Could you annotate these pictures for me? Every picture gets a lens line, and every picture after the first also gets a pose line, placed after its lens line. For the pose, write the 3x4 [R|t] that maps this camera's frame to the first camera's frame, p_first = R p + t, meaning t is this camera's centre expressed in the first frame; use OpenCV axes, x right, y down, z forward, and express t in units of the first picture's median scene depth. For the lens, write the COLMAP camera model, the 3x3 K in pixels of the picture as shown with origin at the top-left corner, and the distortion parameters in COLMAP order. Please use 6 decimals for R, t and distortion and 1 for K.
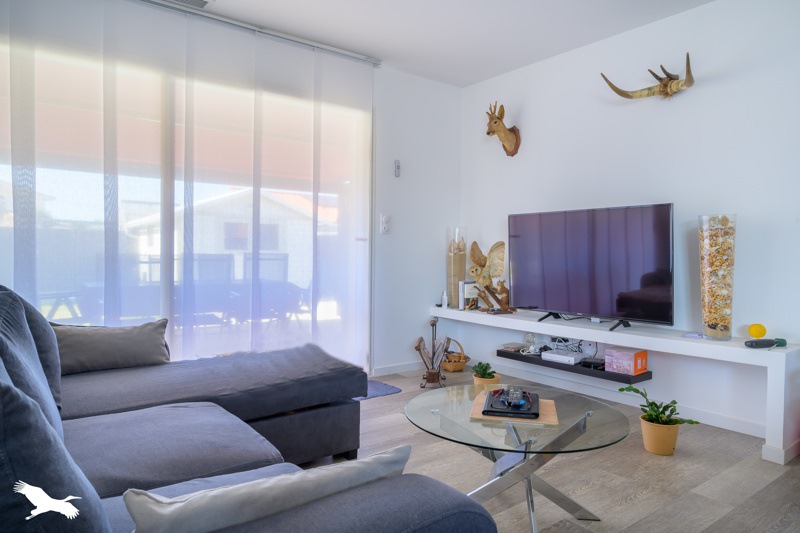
lens RADIAL K [[519.5, 0, 402.8], [0, 519.5, 261.4], [0, 0, 1]] dist [-0.003479, -0.001680]
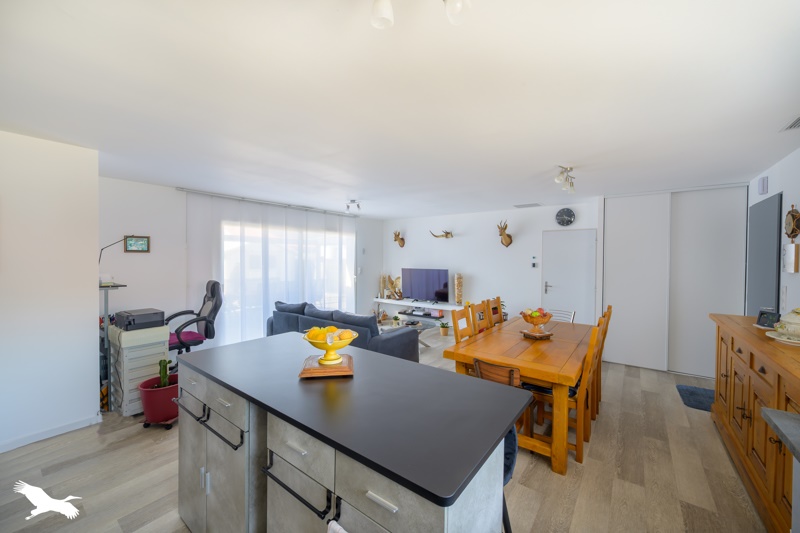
lens RADIAL K [[312.5, 0, 400.0], [0, 312.5, 266.1], [0, 0, 1]] dist [0.000024, 0.000001]
pose [[0.963373, -0.012389, 0.267879, -0.308310], [0.007544, 0.999789, 0.019108, -0.138938], [-0.268060, -0.016387, 0.963263, -0.798732]]
